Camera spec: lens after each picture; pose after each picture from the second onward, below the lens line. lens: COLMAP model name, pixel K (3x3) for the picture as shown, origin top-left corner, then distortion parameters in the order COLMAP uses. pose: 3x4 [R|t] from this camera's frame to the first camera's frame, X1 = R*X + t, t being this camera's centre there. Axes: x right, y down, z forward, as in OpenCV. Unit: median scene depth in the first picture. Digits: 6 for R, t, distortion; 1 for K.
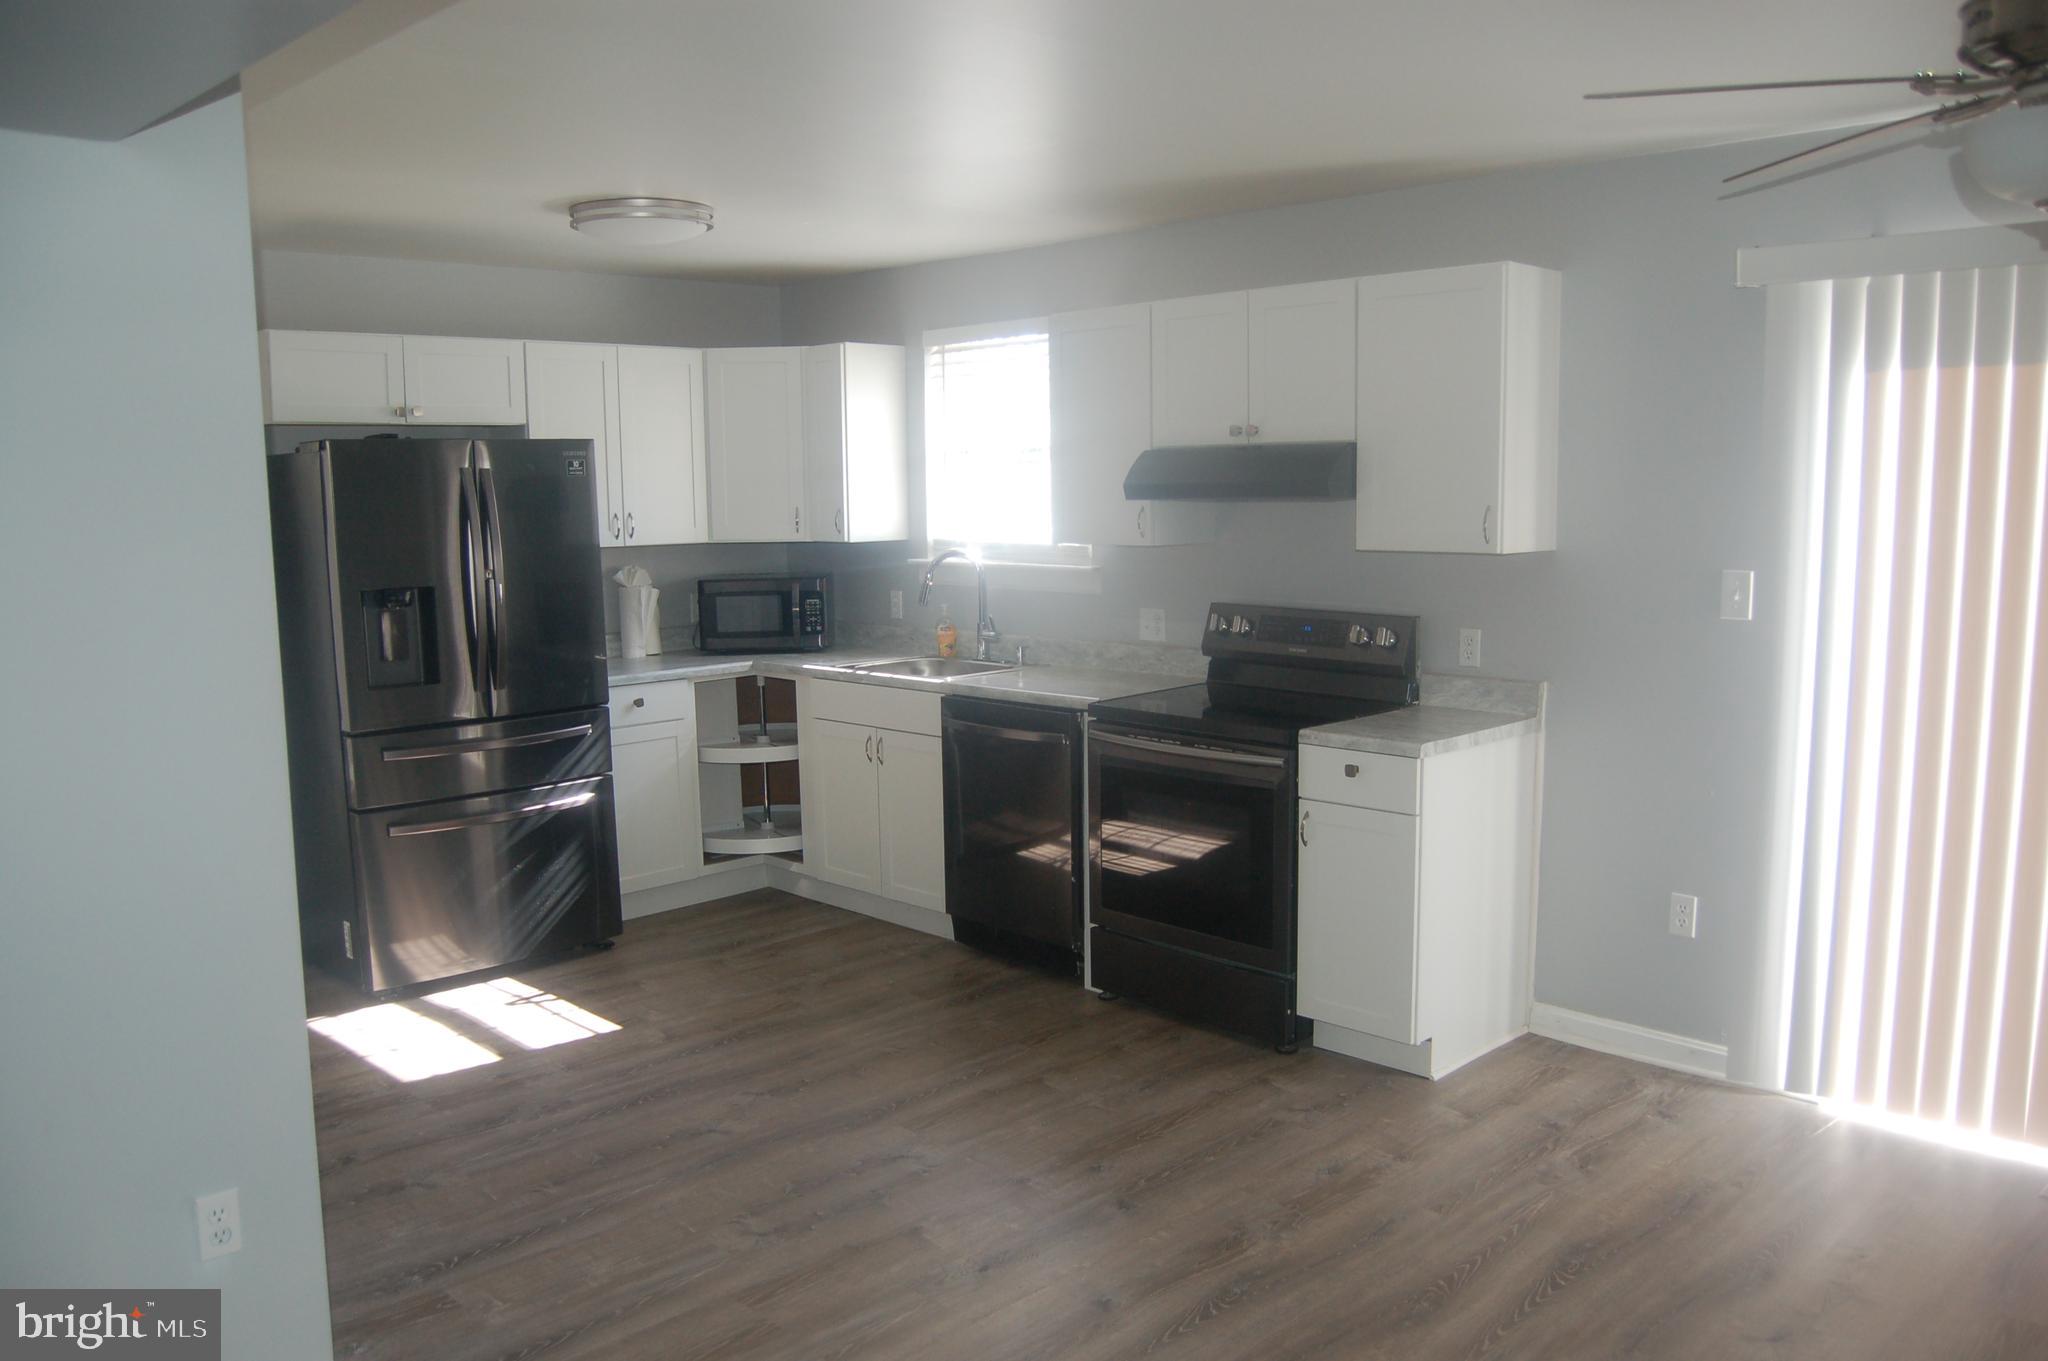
lens RADIAL K [[1603.4, 0, 1019.2], [0, 1603.4, 708.2], [0, 0, 1]] dist [-0.066499, -0.001192]
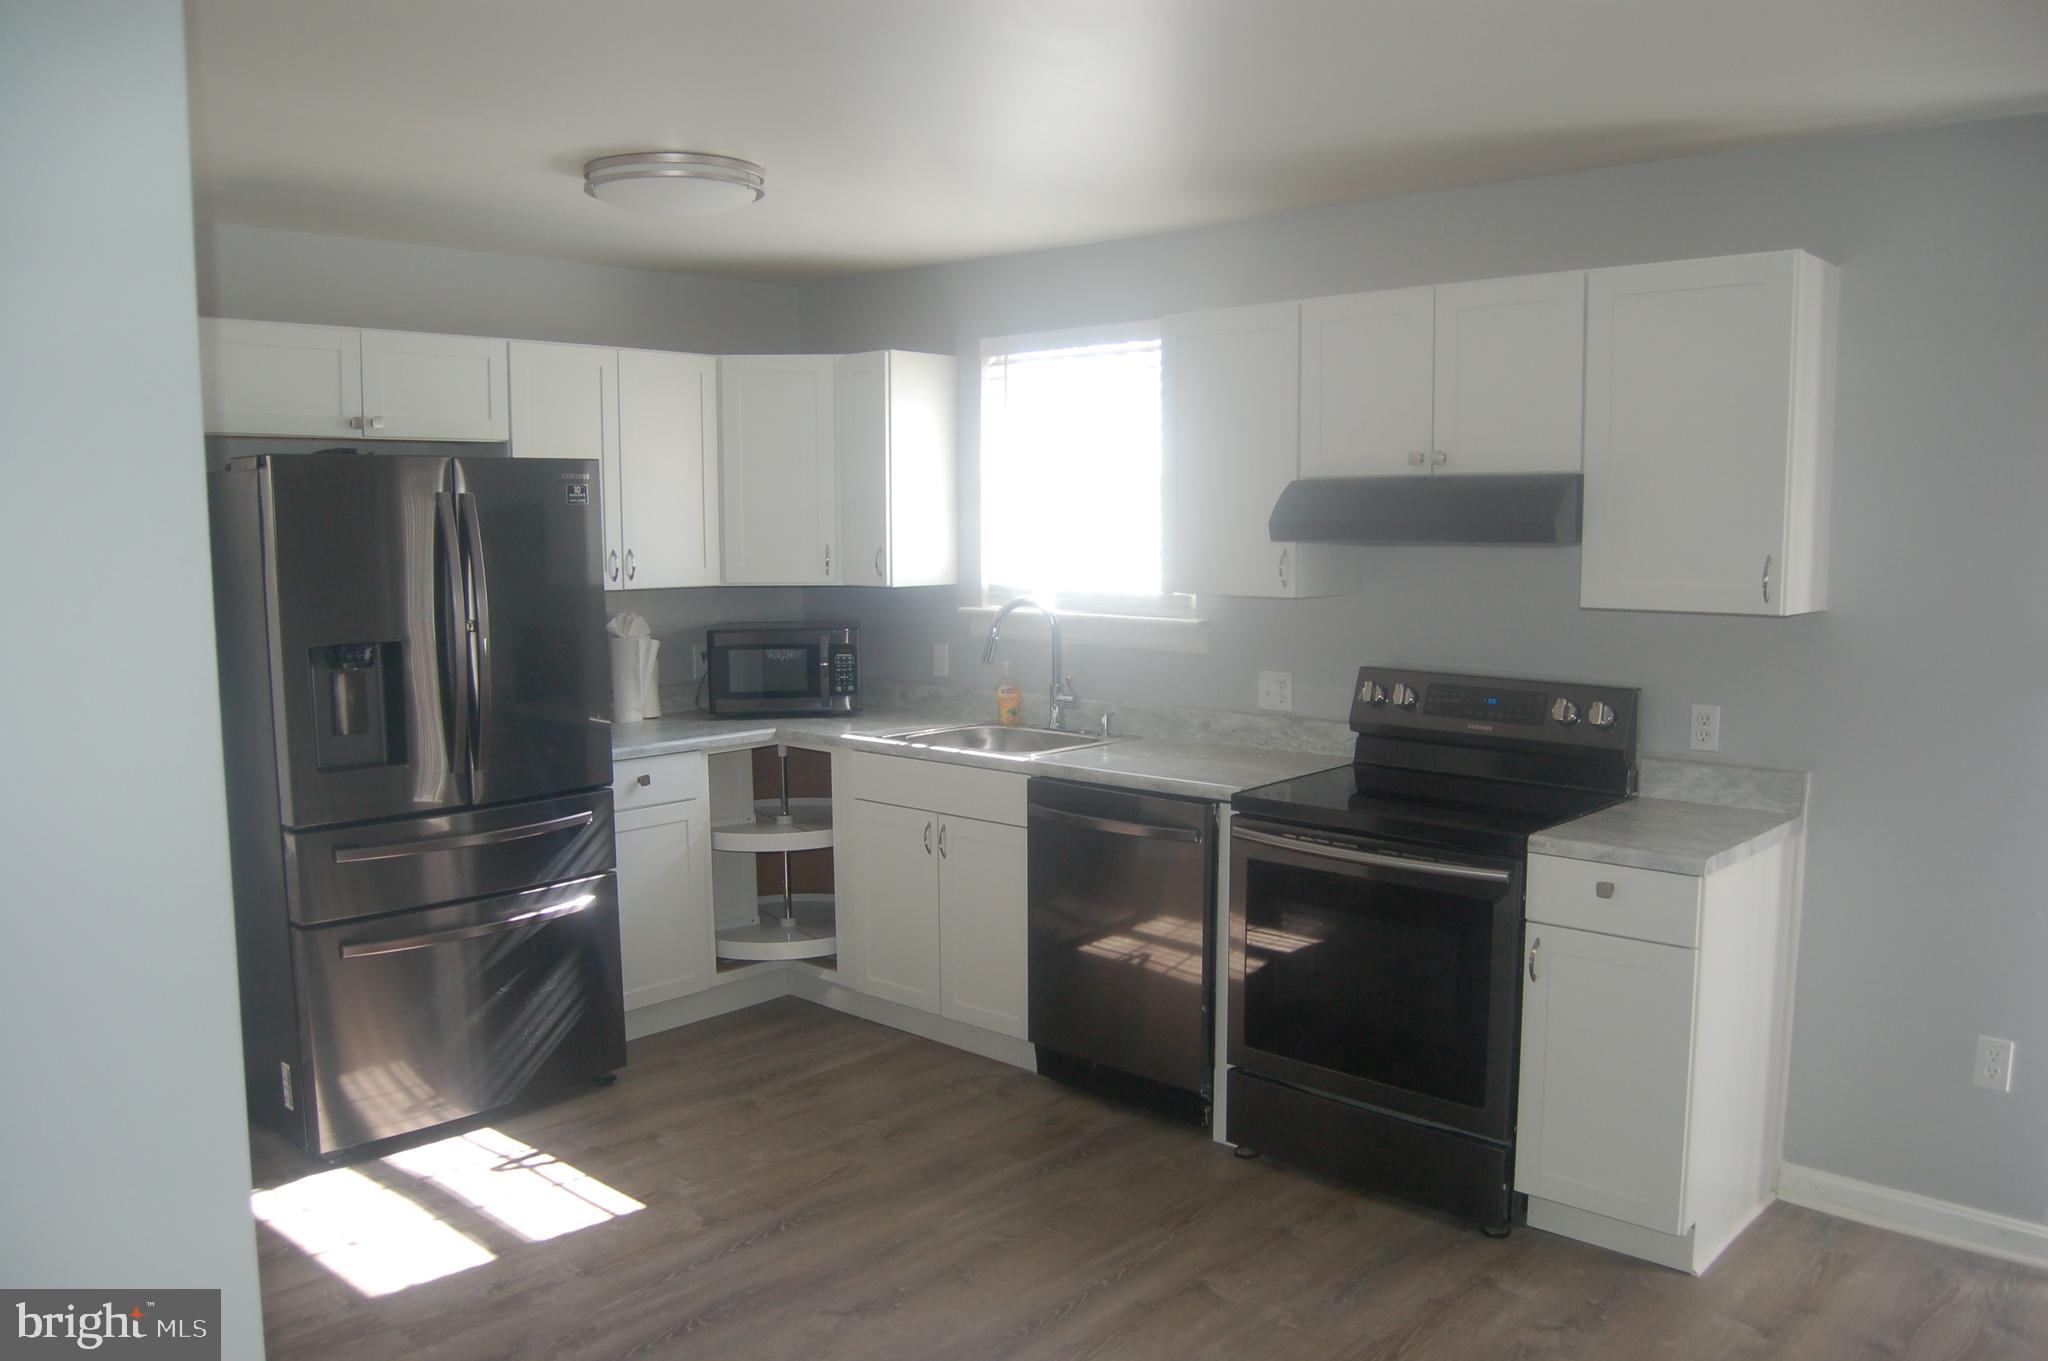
lens RADIAL K [[1602.4, 0, 1026.6], [0, 1602.4, 721.2], [0, 0, 1]] dist [-0.069373, 0.000680]
pose [[0.998655, 0.003700, 0.051709, -0.095304], [-0.002967, 0.999894, -0.014256, -0.025968], [-0.051756, 0.014083, 0.998560, 0.190343]]
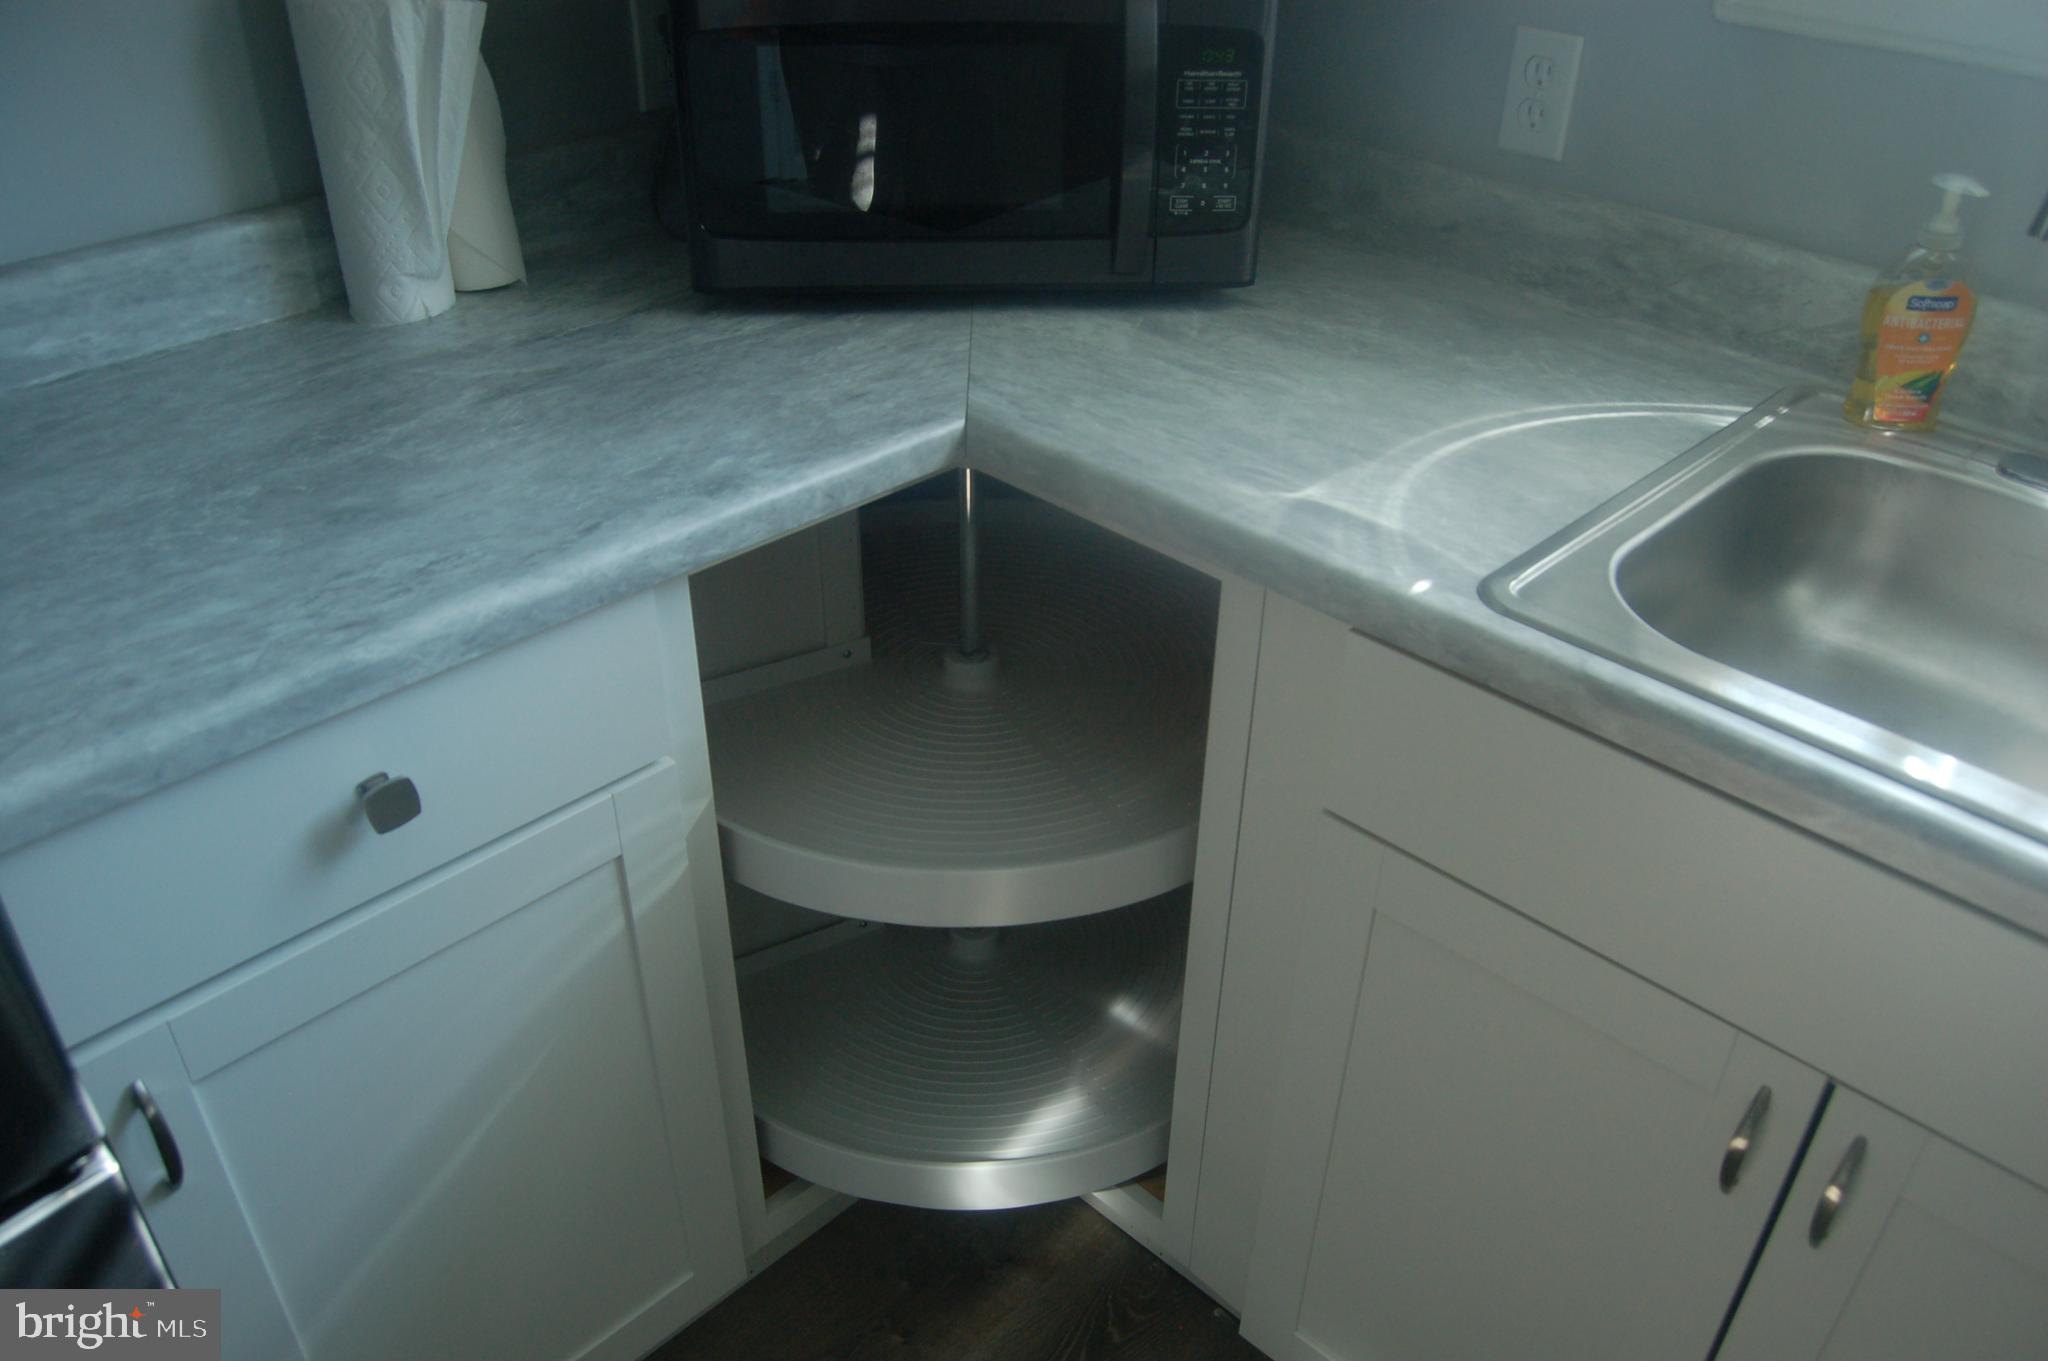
lens RADIAL K [[1602.4, 0, 1026.6], [0, 1602.4, 721.2], [0, 0, 1]] dist [-0.069373, 0.000680]
pose [[0.999188, 0.018339, 0.035876, -0.199678], [-0.031930, 0.903468, 0.427466, -0.098491], [-0.024574, -0.428264, 0.903320, 0.964391]]
